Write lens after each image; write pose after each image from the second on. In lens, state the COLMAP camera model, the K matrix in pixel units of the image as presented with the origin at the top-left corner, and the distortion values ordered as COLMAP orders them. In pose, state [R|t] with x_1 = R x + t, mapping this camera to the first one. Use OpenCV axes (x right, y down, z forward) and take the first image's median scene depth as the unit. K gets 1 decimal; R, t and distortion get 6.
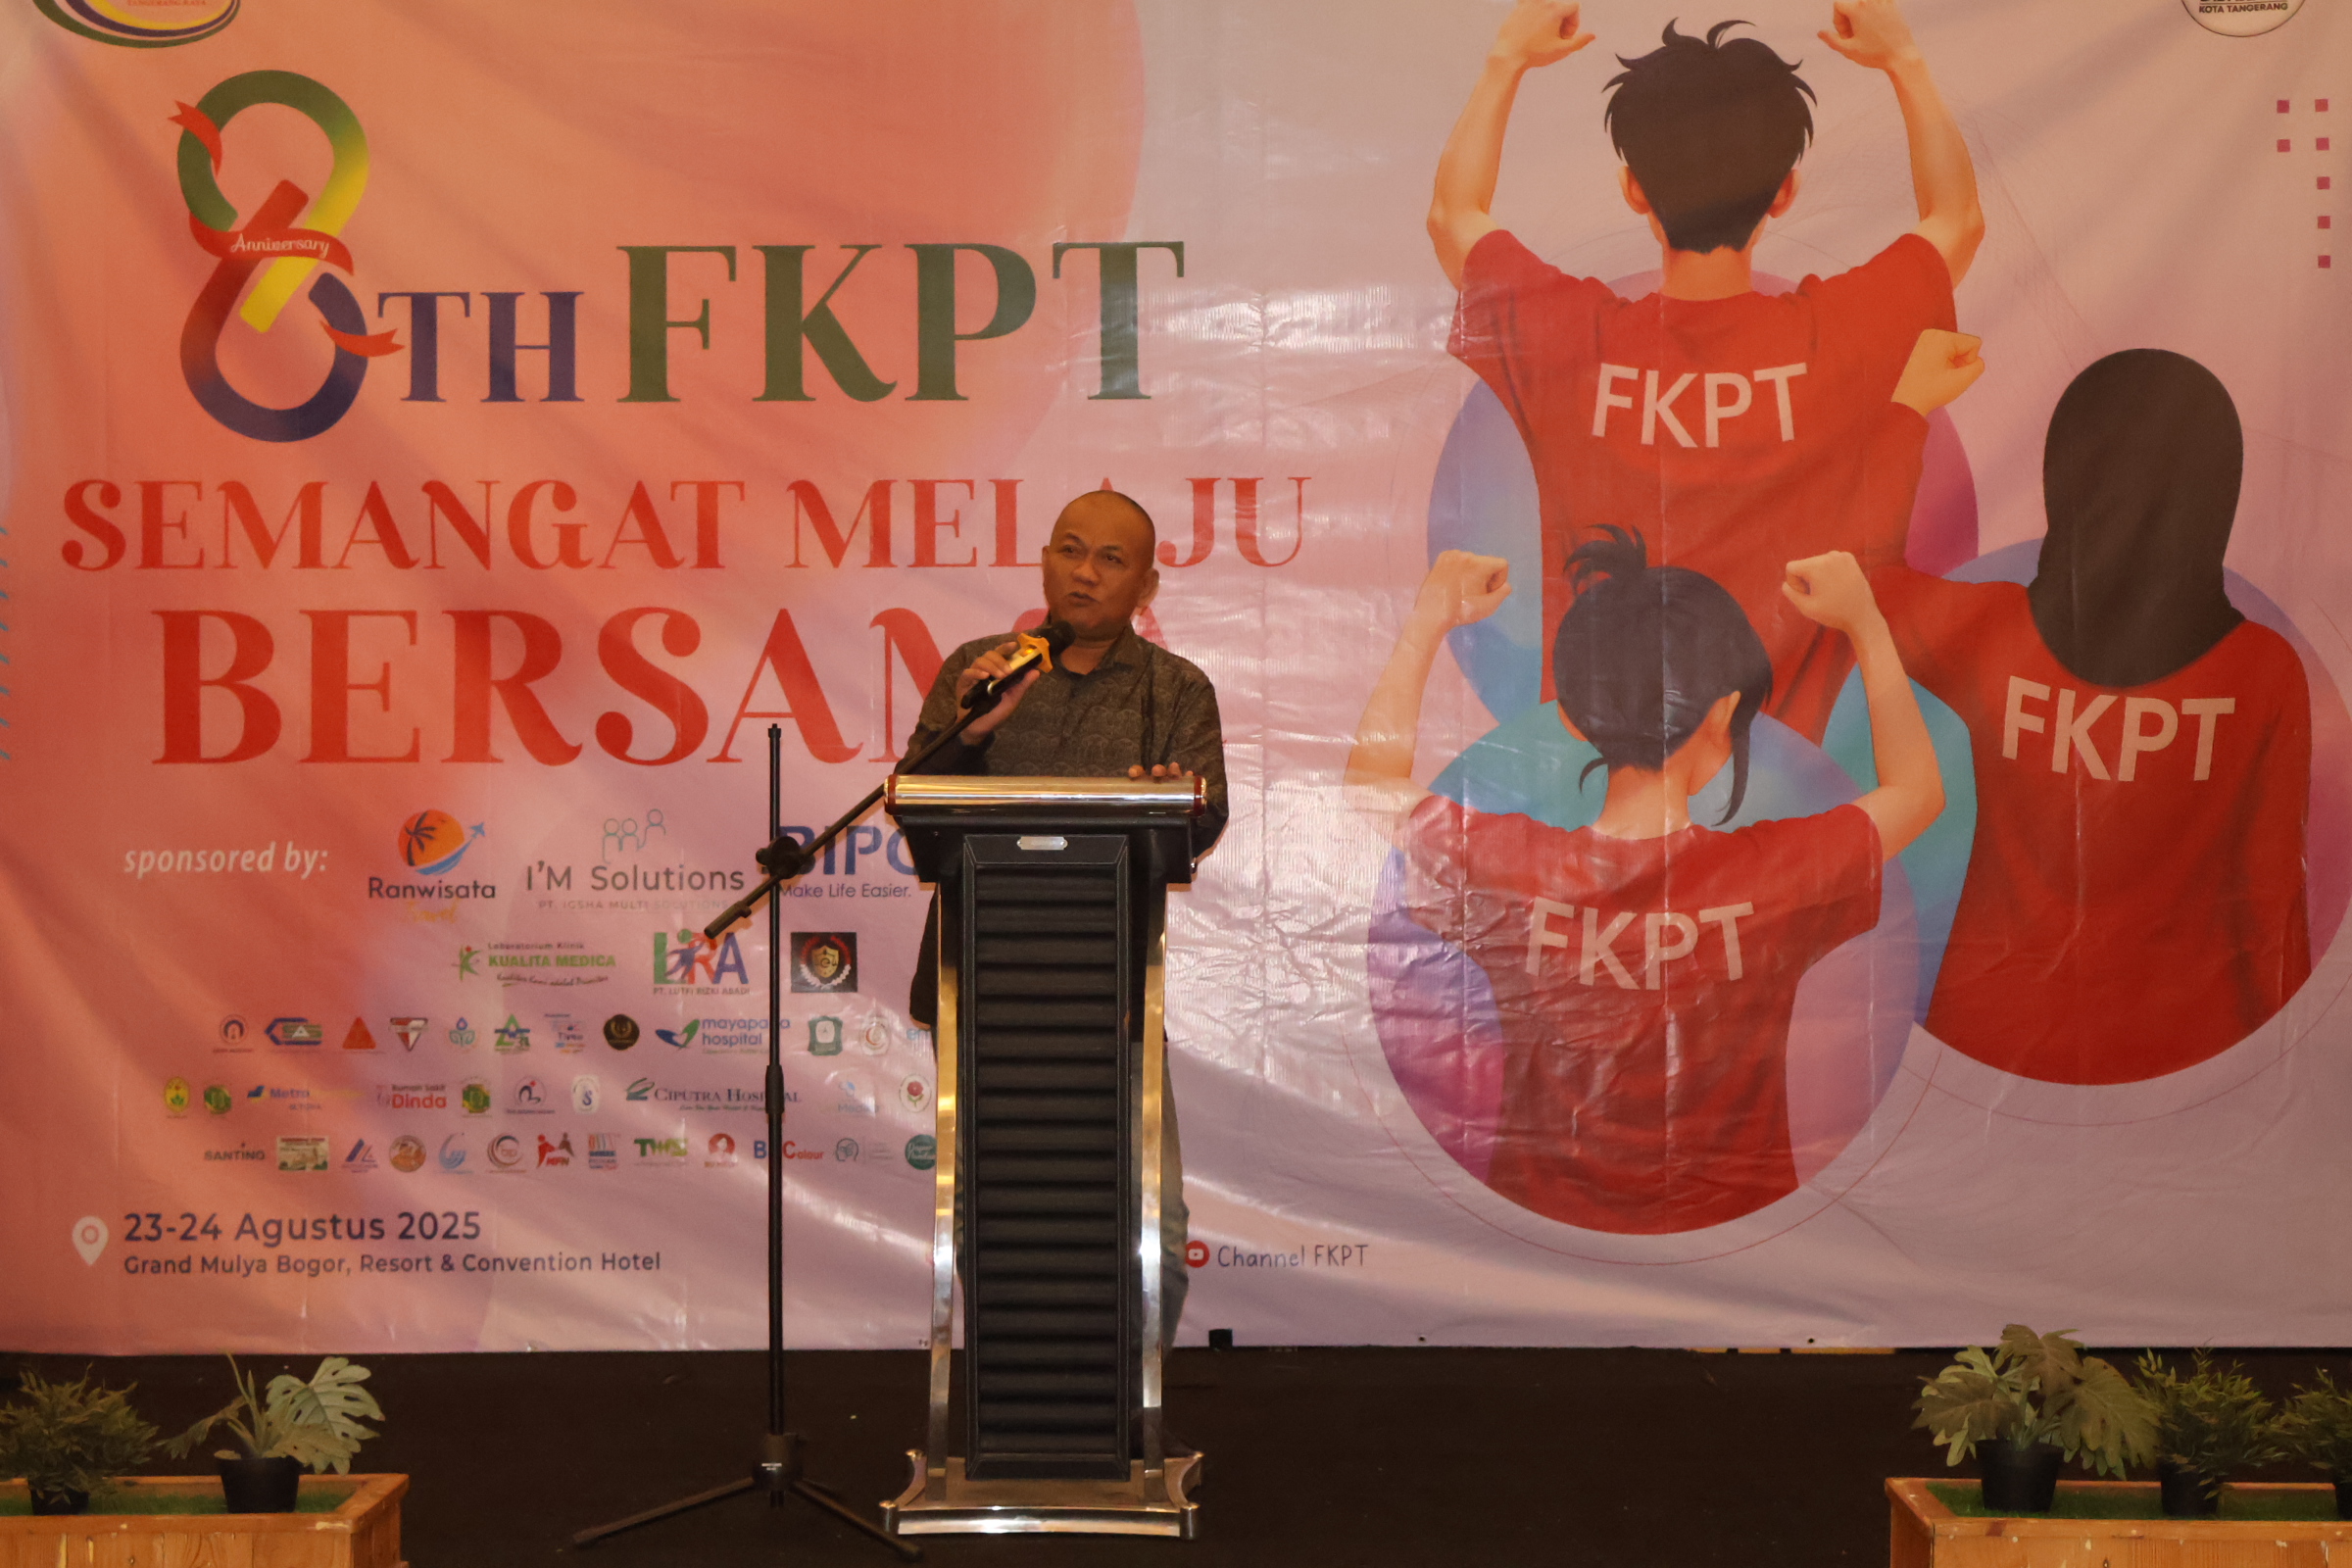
lens RADIAL K [[3890.8, 0, 1169.7], [0, 3890.8, 778.7], [0, 0, 1]] dist [0.044130, -0.175372]
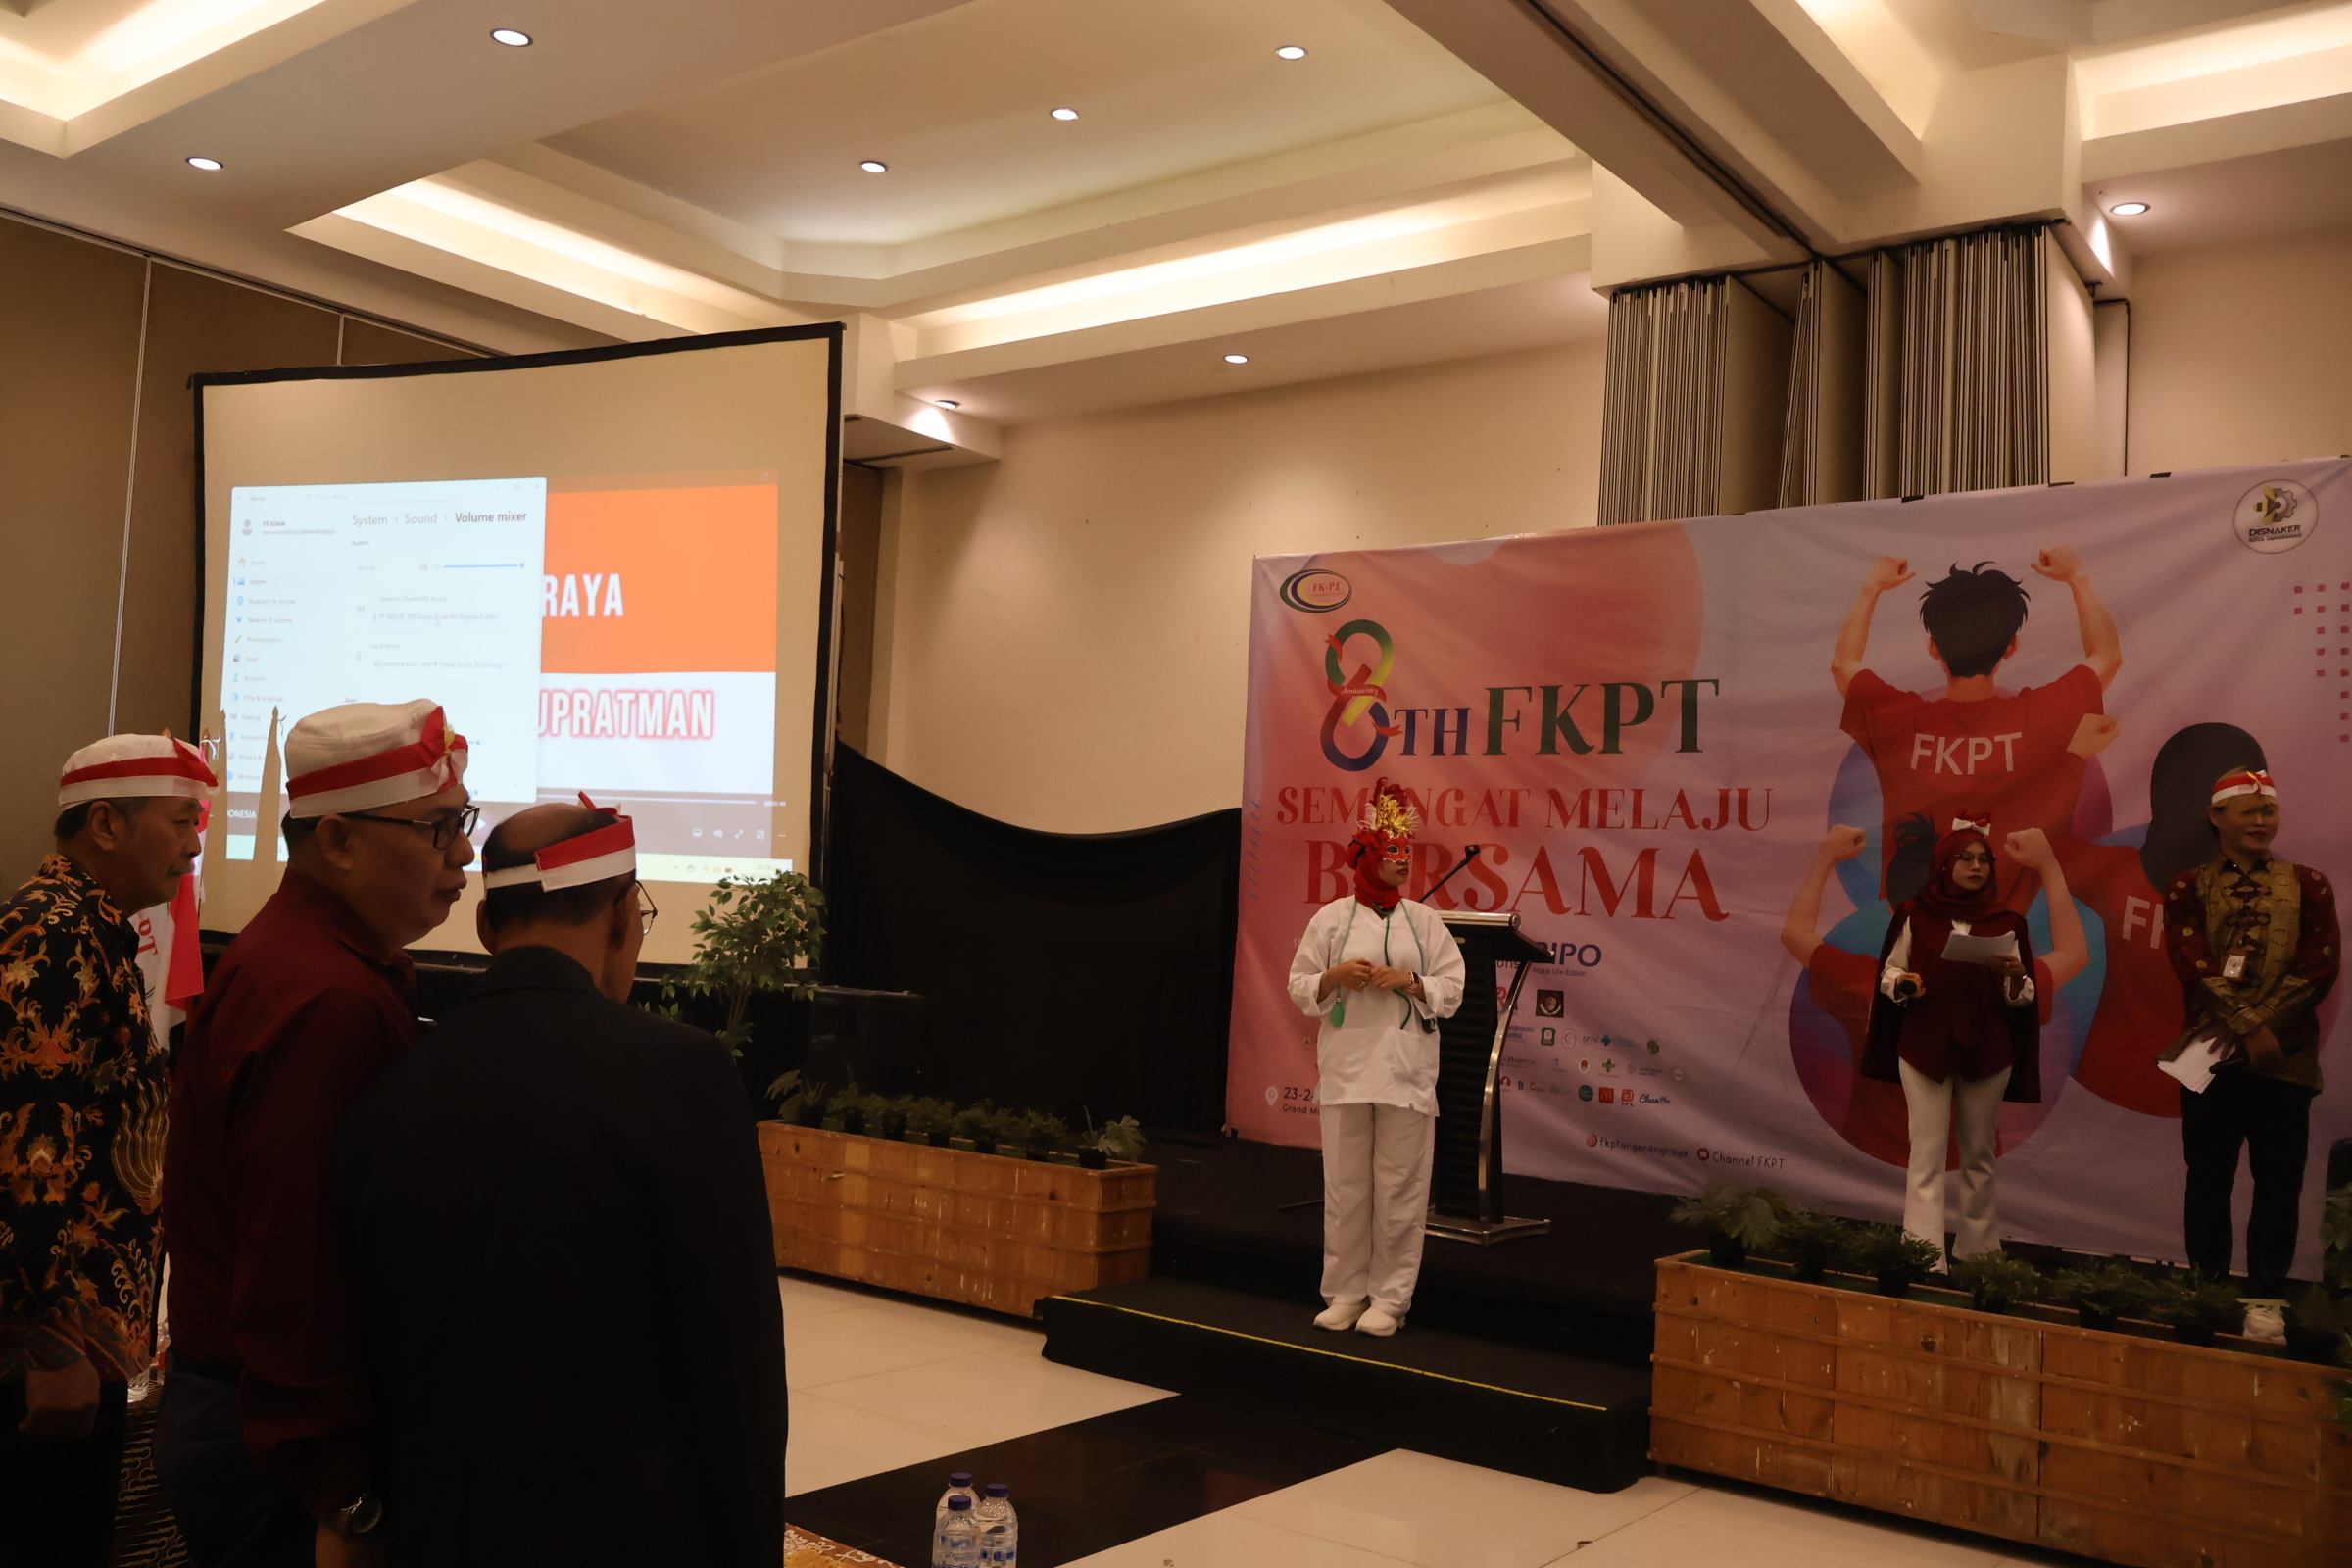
lens RADIAL K [[1968.6, 0, 1165.9], [0, 1968.6, 777.5], [0, 0, 1]] dist [-0.003337, 0.008483]
pose [[0.802143, 0.001862, -0.597129, 0.408227], [-0.053109, 0.996255, -0.068237, 0.006595], [0.594766, 0.086449, 0.799237, -0.045586]]
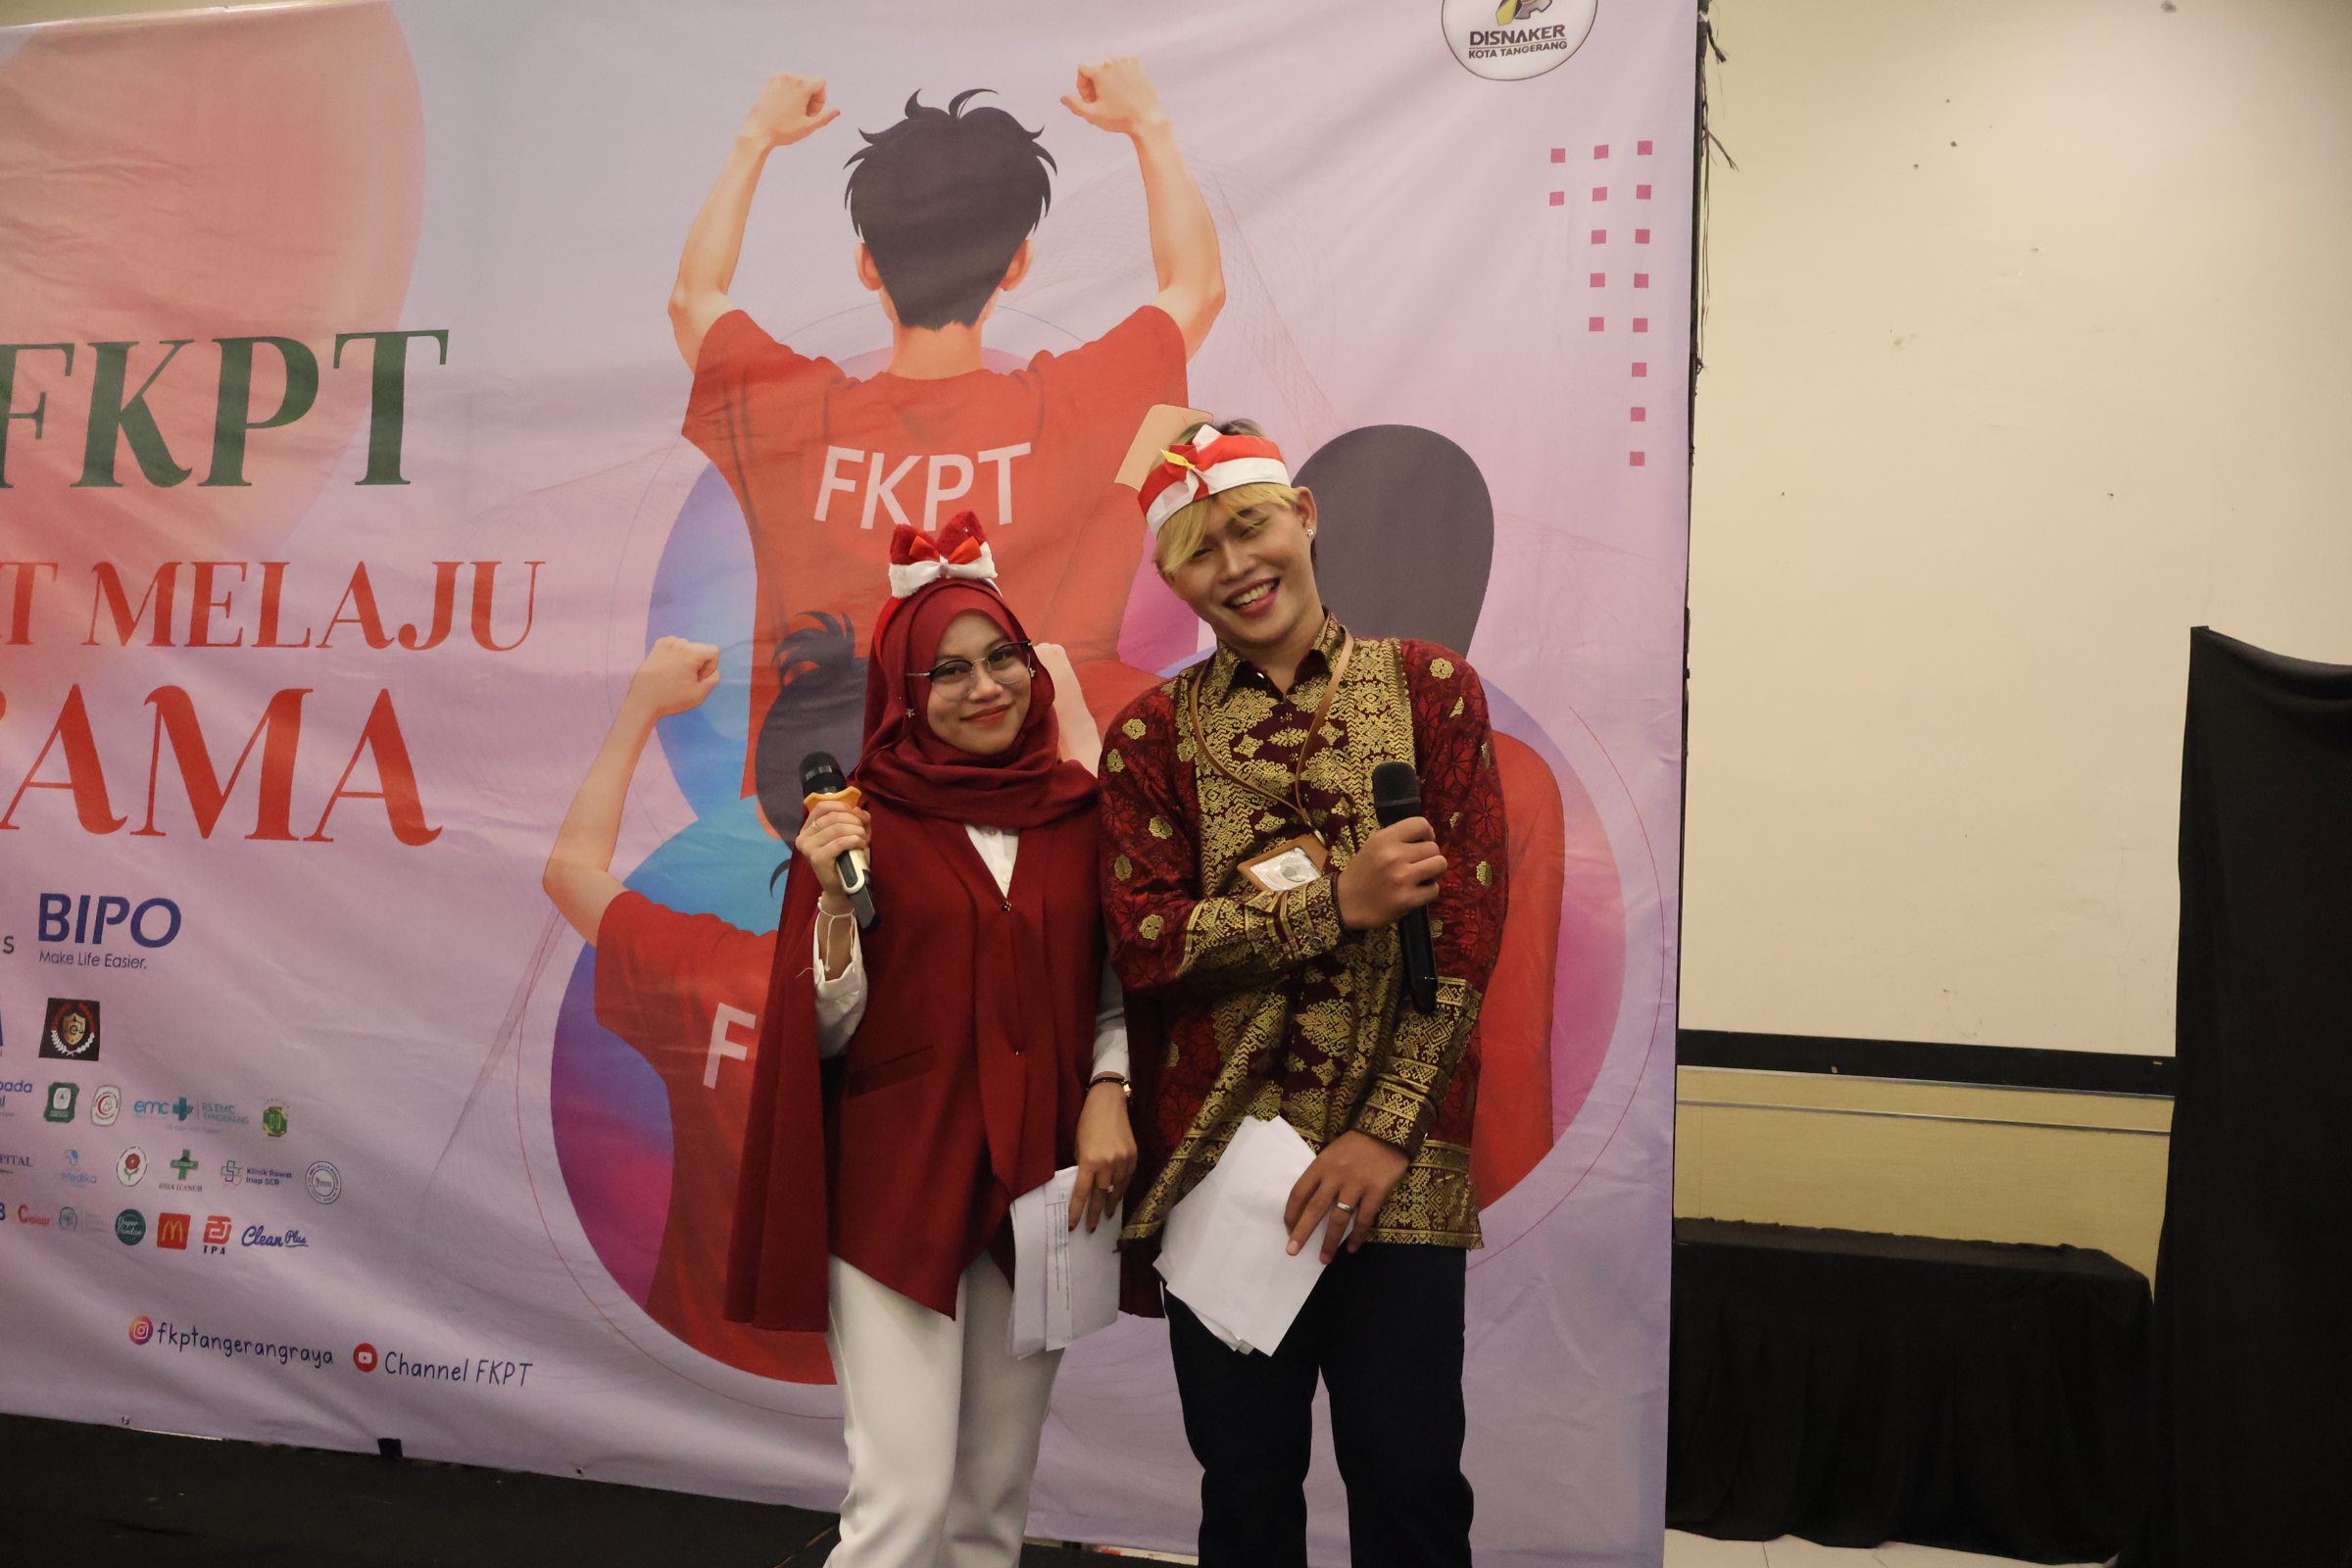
lens RADIAL K [[1944.4, 0, 1166.9], [0, 1944.4, 788.0], [0, 0, 1]] dist [-0.012157, 0.010935]
pose [[0.978120, 0.033072, -0.205398, 0.292073], [-0.047420, 0.996736, -0.065329, 0.003930], [0.202567, 0.073640, 0.976496, 0.558619]]
